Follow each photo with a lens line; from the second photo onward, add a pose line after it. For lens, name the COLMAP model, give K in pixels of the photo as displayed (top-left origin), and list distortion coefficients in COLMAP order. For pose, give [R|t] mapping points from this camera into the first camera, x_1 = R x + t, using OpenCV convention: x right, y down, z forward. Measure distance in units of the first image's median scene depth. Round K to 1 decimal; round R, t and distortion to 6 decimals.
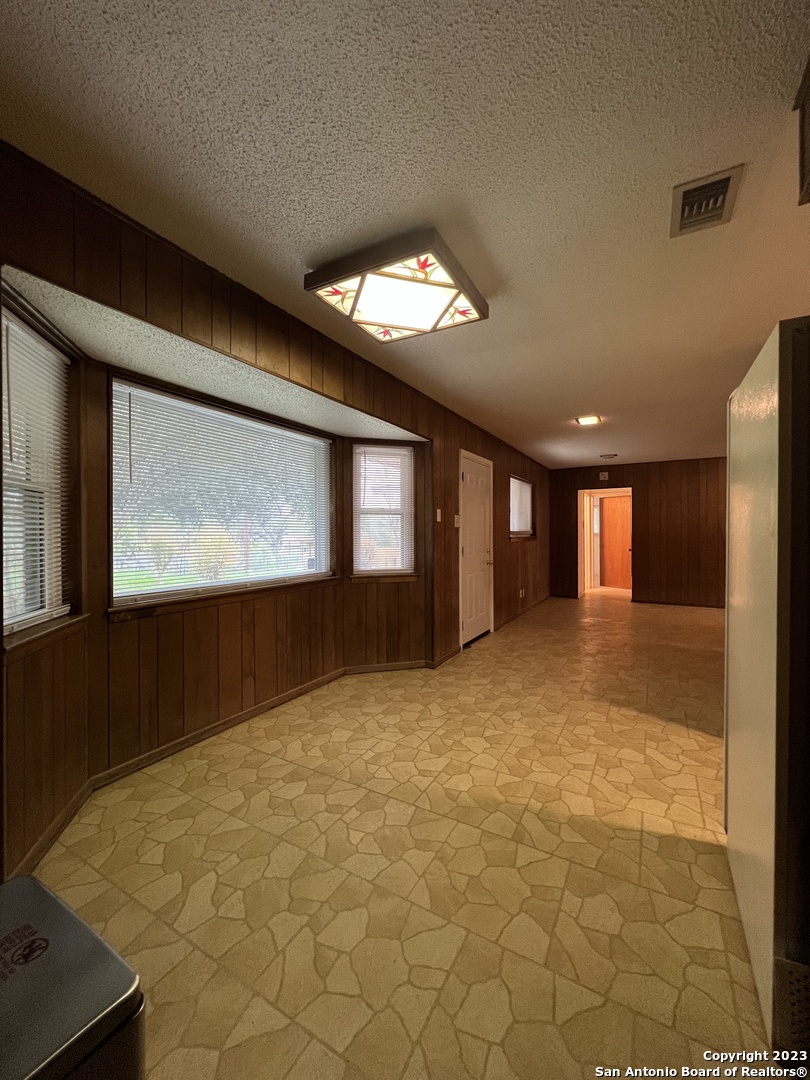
lens RADIAL K [[435.7, 0, 410.3], [0, 435.7, 539.1], [0, 0, 1]] dist [-0.000757, 0.001814]
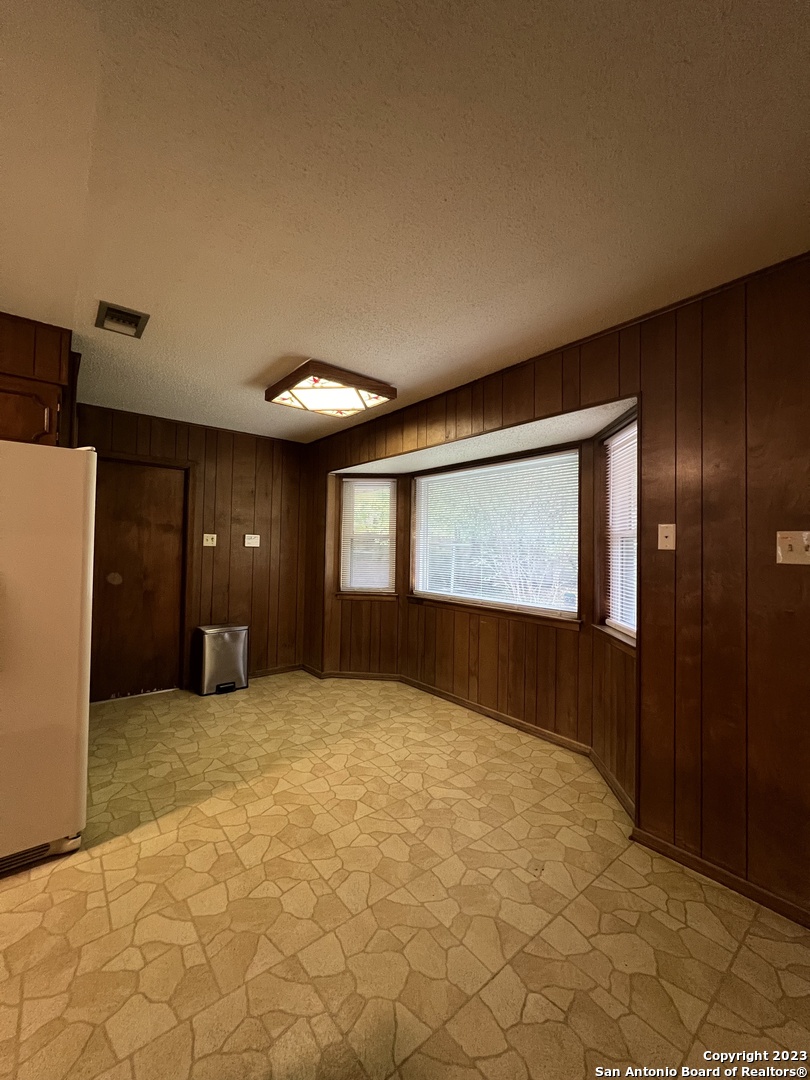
lens RADIAL K [[435.7, 0, 405.8], [0, 435.7, 539.6], [0, 0, 1]] dist [-0.000757, 0.001814]
pose [[-0.370242, -0.021125, -0.928695, 1.038022], [-0.028625, 0.999526, -0.011325, -0.065365], [0.928494, 0.022391, -0.370671, 1.528264]]
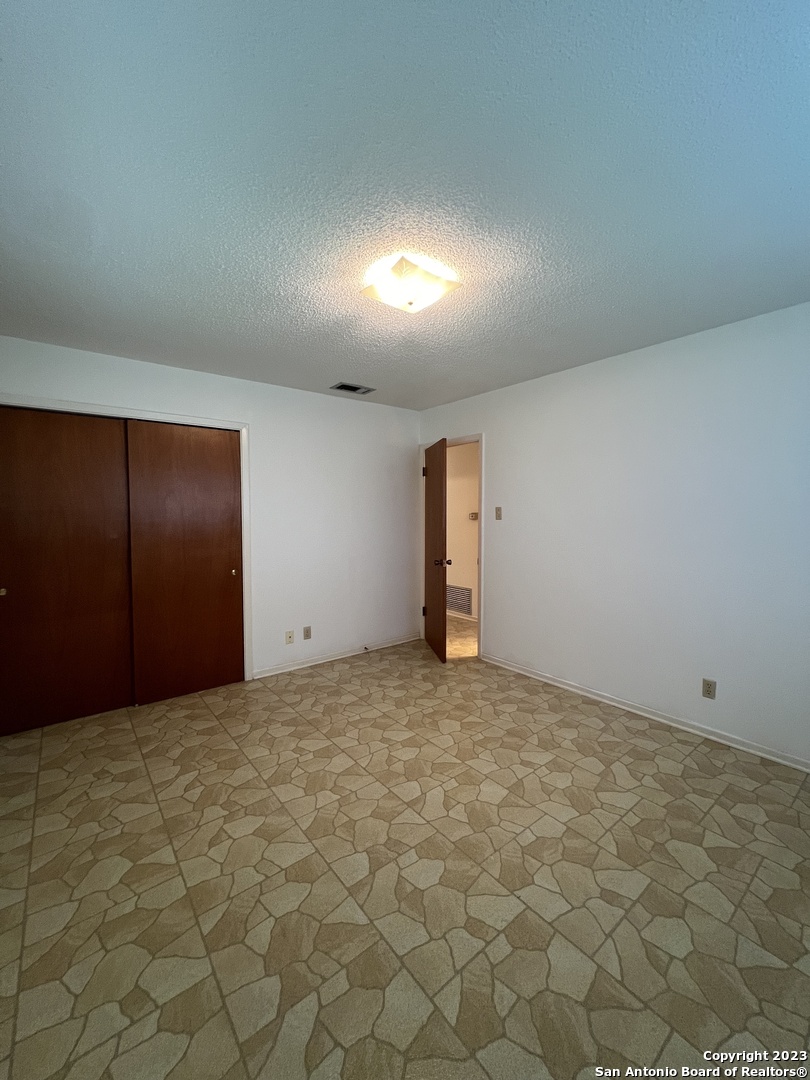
lens RADIAL K [[435.7, 0, 409.3], [0, 435.7, 544.3], [0, 0, 1]] dist [-0.000757, 0.001814]
pose [[0.929652, 0.027443, -0.367416, 0.474050], [-0.004413, 0.997980, 0.063374, -0.060446], [0.368413, -0.057295, 0.927895, -0.034441]]
